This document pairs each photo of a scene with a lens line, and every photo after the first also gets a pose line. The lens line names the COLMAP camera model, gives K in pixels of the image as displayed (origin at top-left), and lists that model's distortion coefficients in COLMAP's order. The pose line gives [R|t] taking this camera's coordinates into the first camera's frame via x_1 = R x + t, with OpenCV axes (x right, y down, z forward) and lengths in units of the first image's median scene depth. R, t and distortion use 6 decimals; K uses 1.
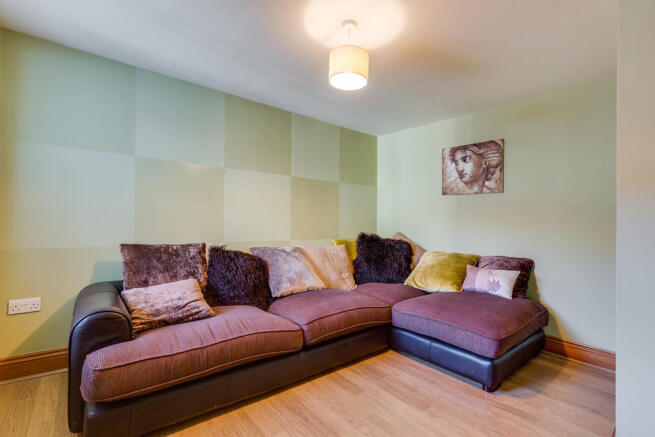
lens RADIAL K [[298.8, 0, 326.4], [0, 298.8, 210.8], [0, 0, 1]] dist [-0.000974, -0.000092]
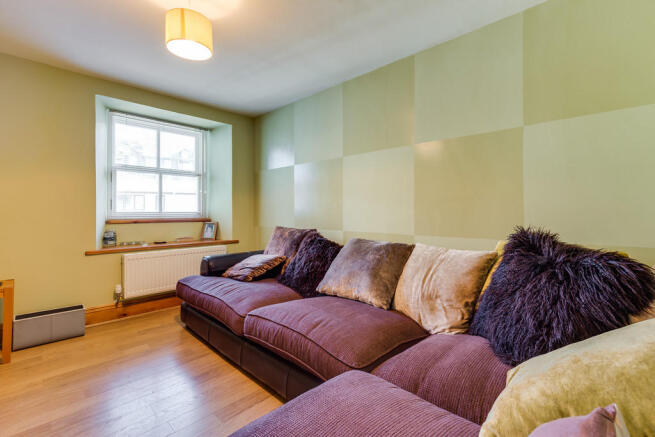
lens RADIAL K [[298.8, 0, 326.4], [0, 298.8, 210.8], [0, 0, 1]] dist [-0.000974, -0.000092]
pose [[0.118254, -0.033267, -0.992426, 0.675004], [0.035182, 0.998952, -0.029293, 0.067616], [0.992360, -0.031451, 0.119300, 0.853496]]
